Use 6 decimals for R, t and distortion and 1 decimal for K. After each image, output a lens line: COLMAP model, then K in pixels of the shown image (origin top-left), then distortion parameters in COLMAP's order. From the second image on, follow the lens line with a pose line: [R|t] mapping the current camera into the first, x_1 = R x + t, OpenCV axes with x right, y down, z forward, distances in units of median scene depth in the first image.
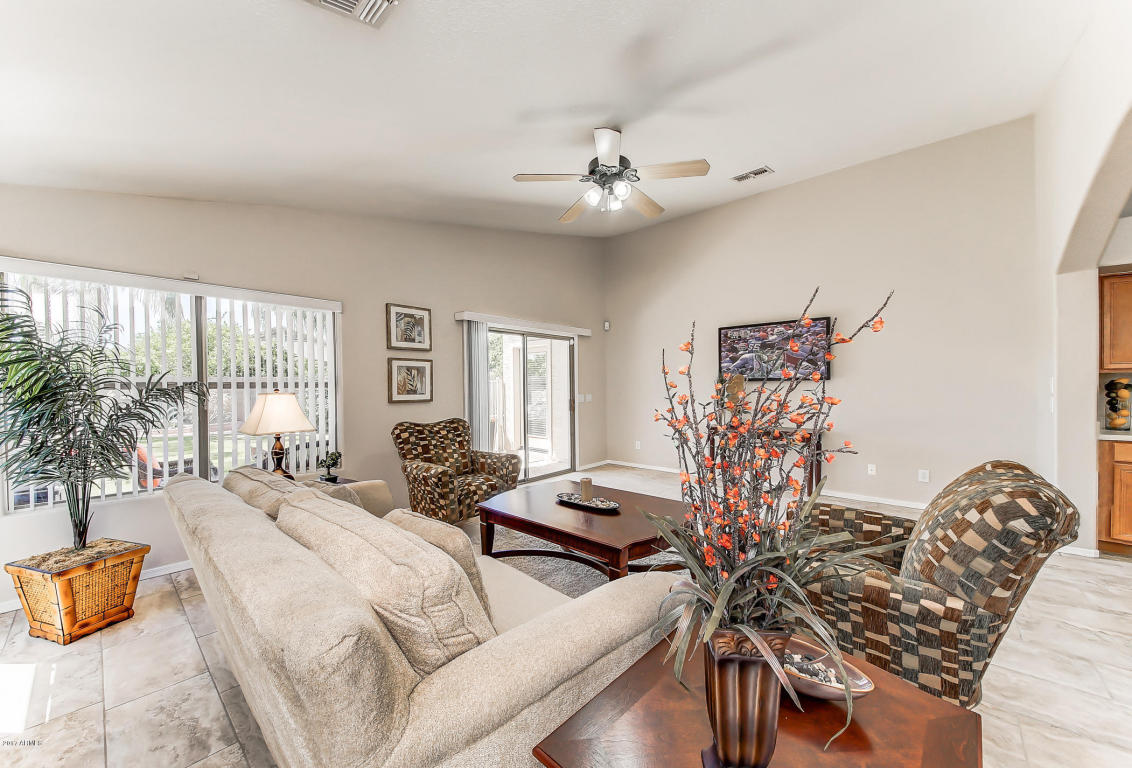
lens RADIAL K [[394.3, 0, 566.0], [0, 394.3, 384.0], [0, 0, 1]] dist [0.000845, -0.000057]
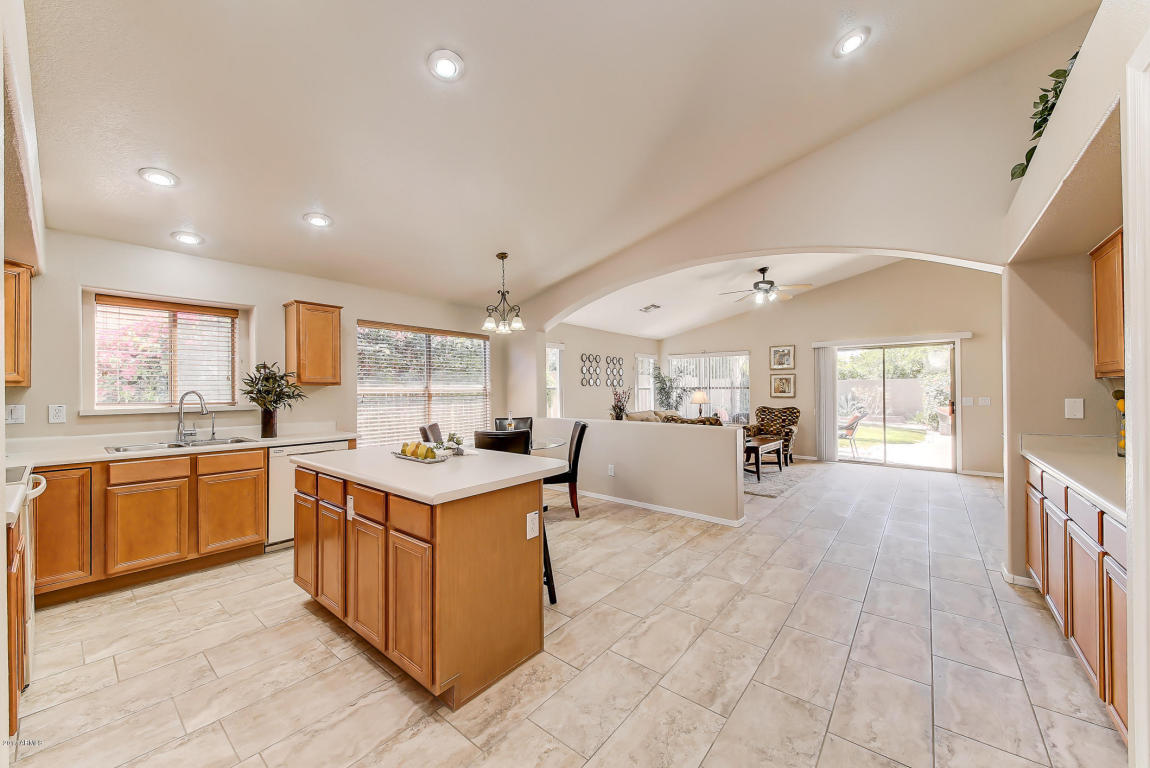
lens RADIAL K [[390.1, 0, 570.1], [0, 390.1, 389.0], [0, 0, 1]] dist [0.000562, 0.000009]
pose [[0.021924, 0.006606, -0.999738, 1.489229], [0.006799, 0.999954, 0.006757, -0.012605], [0.999737, -0.006945, 0.021878, -0.039928]]
